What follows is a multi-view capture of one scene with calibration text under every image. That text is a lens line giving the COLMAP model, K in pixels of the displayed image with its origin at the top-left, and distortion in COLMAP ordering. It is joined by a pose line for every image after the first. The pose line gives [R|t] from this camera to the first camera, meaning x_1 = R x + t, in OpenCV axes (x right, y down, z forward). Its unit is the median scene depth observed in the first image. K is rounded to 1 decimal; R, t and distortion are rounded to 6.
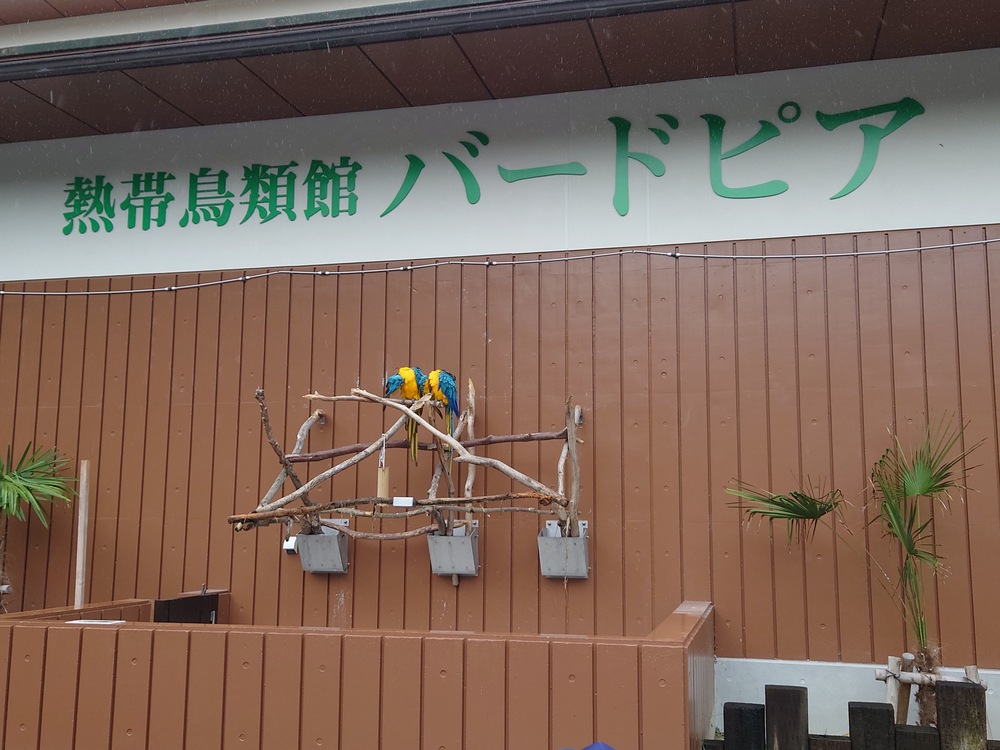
lens RADIAL K [[1016.4, 0, 500.0], [0, 1016.4, 375.0], [0, 0, 1]] dist [0.013847, 0.001070]
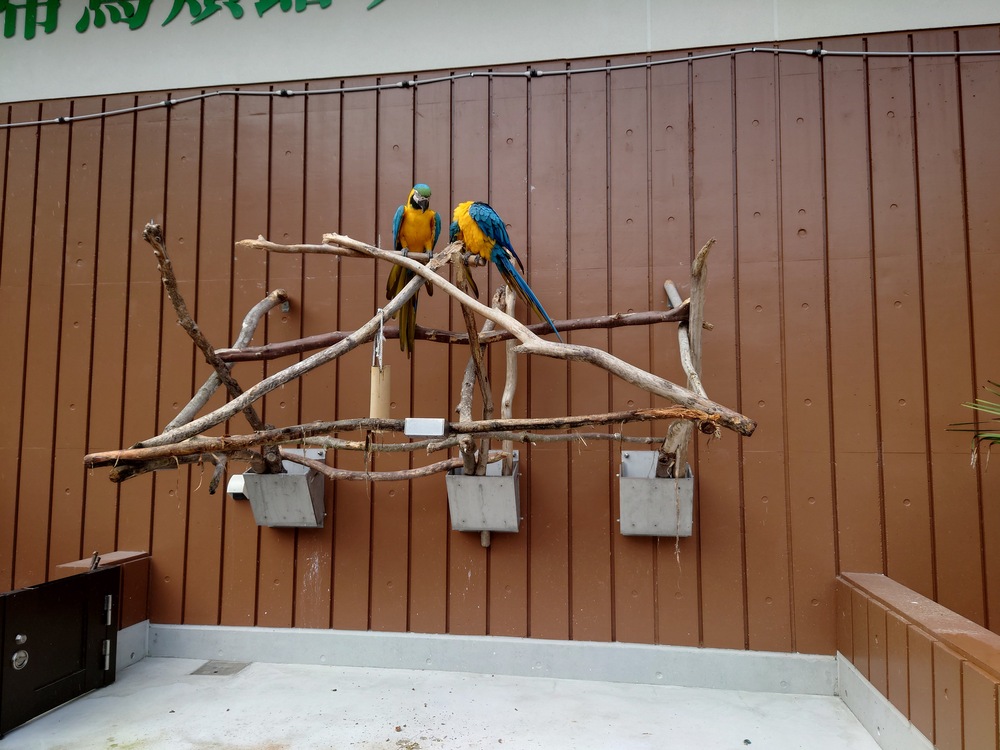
lens RADIAL K [[723.8, 0, 500.0], [0, 723.8, 375.0], [0, 0, 1]] dist [0.054708, -0.068643]
pose [[0.997337, 0.001210, 0.072926, -0.070040], [-0.005881, 0.997941, 0.063871, 0.062697], [-0.072698, -0.064130, 0.995290, 0.530486]]
